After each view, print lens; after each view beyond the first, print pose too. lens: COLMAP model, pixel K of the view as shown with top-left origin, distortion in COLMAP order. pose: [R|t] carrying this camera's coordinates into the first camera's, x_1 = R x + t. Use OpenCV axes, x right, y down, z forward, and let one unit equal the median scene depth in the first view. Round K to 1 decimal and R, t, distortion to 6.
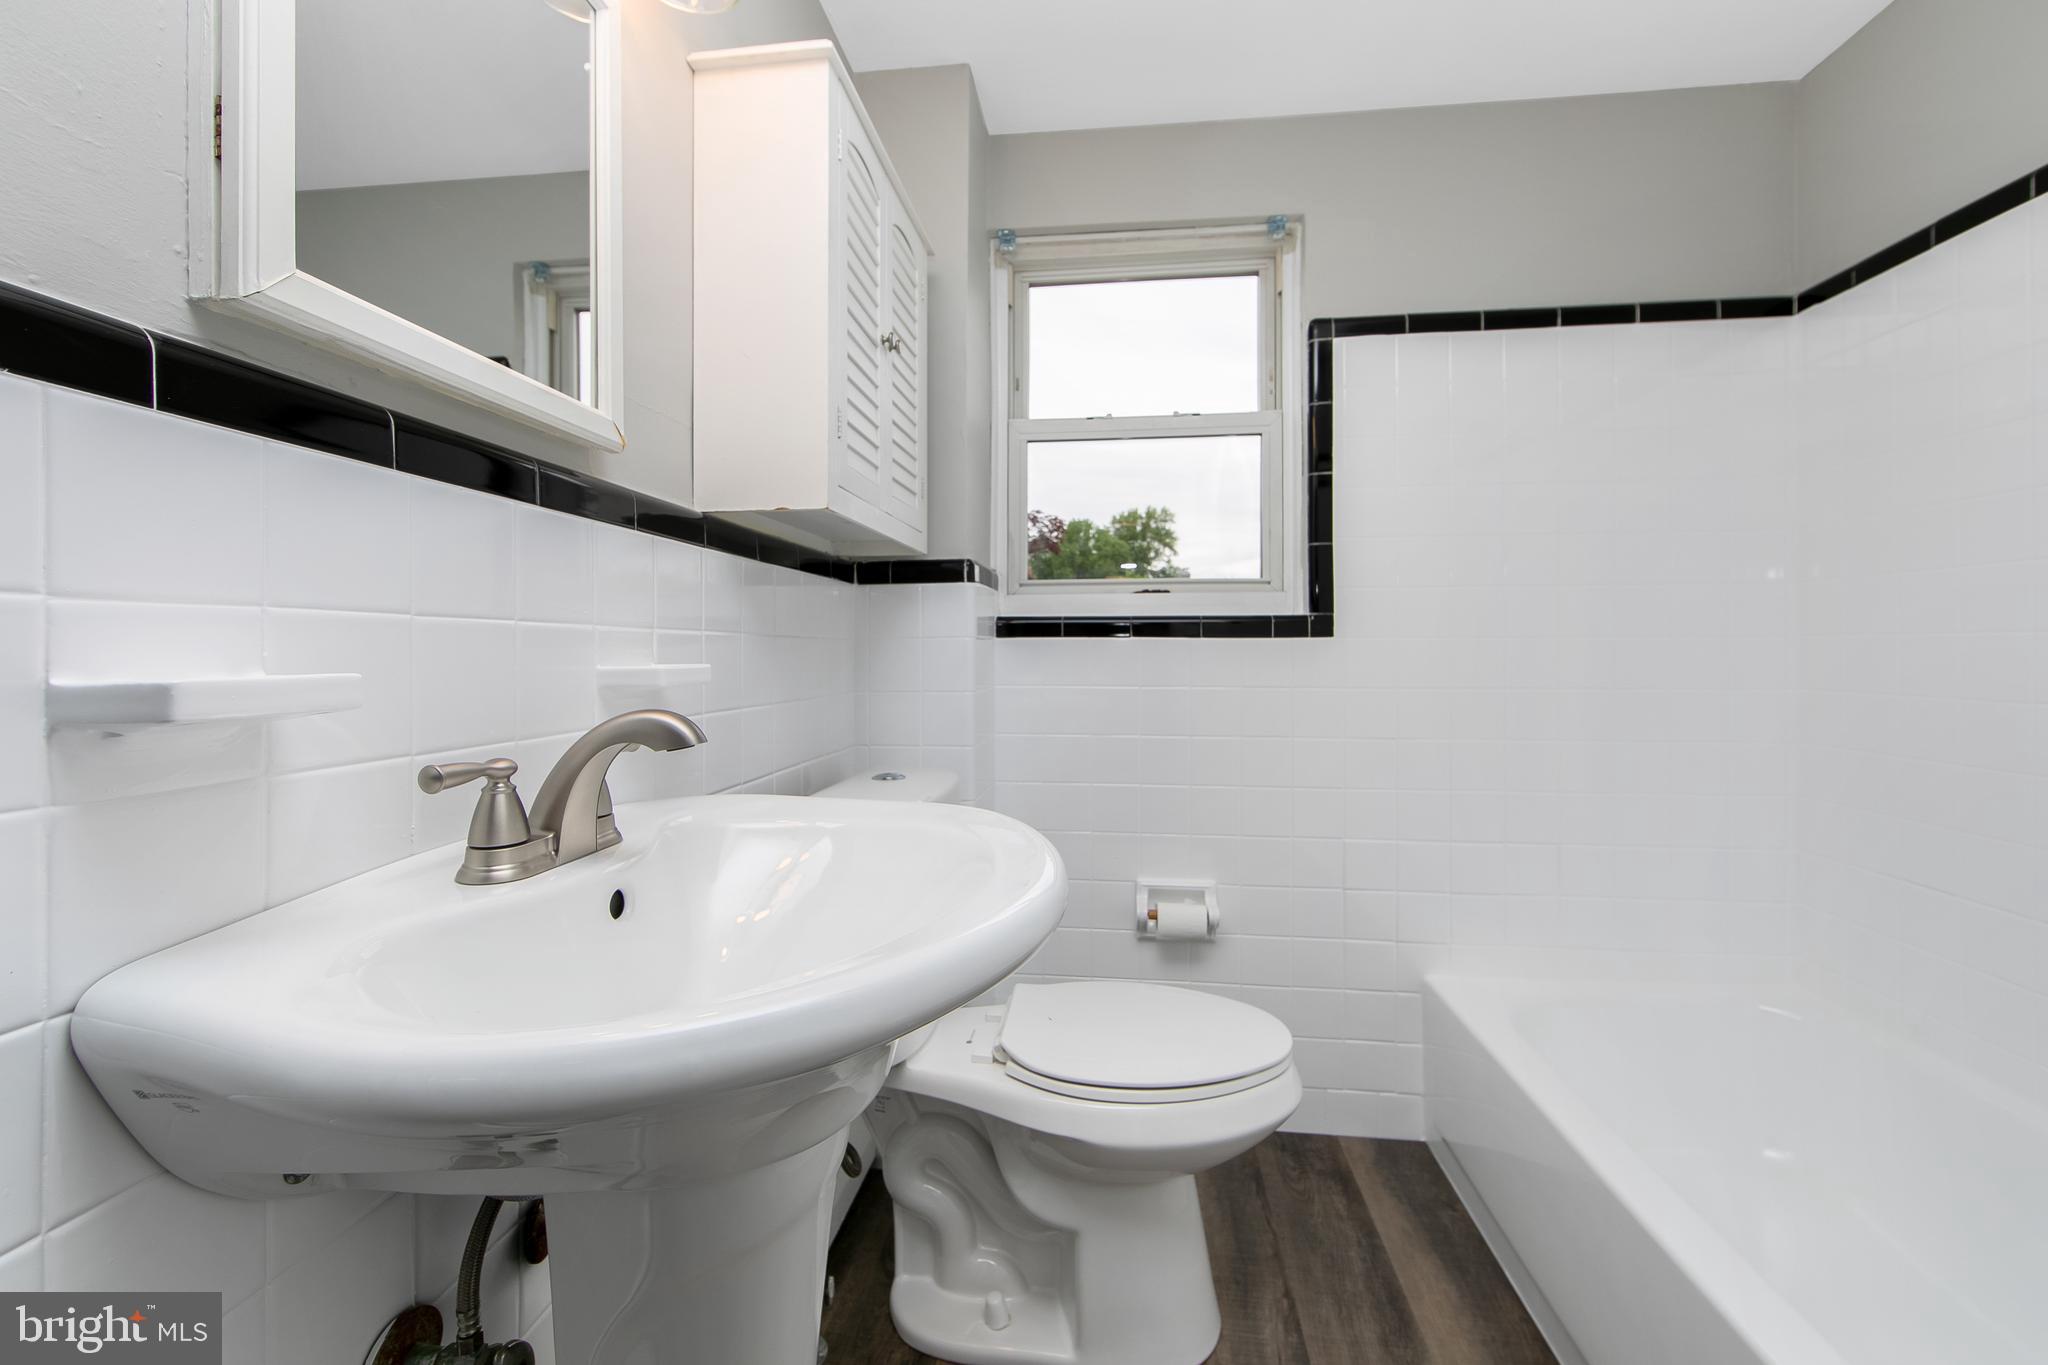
lens RADIAL K [[810.4, 0, 1028.8], [0, 810.4, 682.5], [0, 0, 1]] dist [-0.002100, 0.000166]
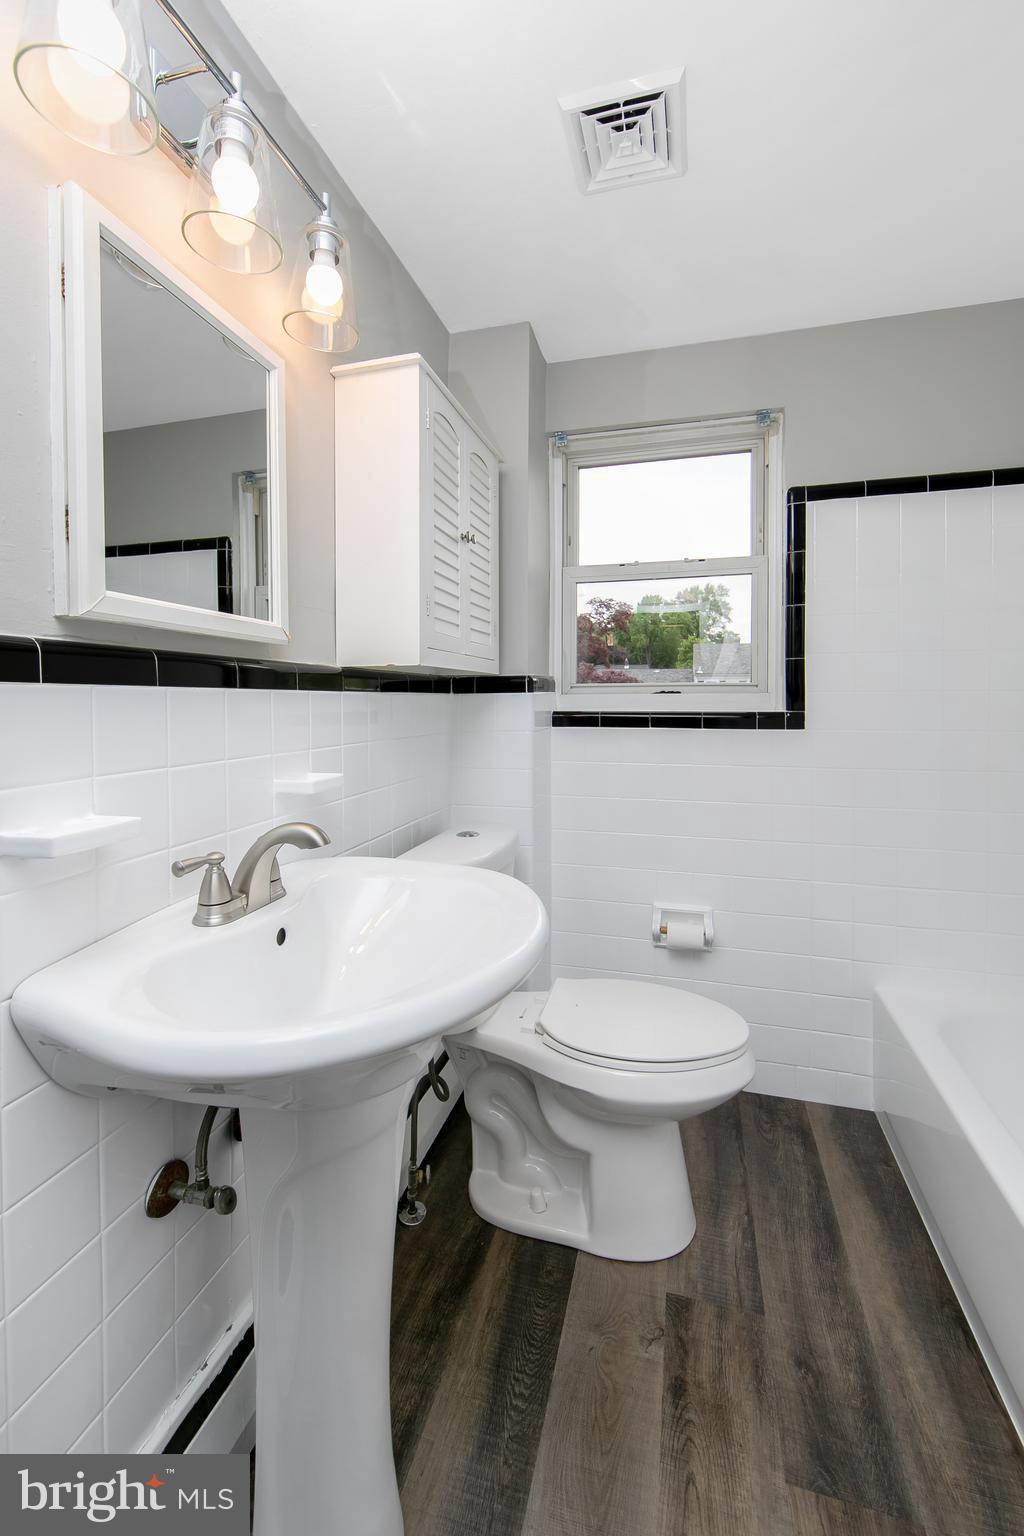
lens RADIAL K [[622.0, 0, 516.7], [0, 622.0, 737.9], [0, 0, 1]] dist [-0.001091, 0.000044]
pose [[0.988573, 0.004717, -0.150667, 0.077531], [-0.000990, 0.999692, 0.024802, -0.079780], [0.150737, -0.024370, 0.988273, -0.088438]]
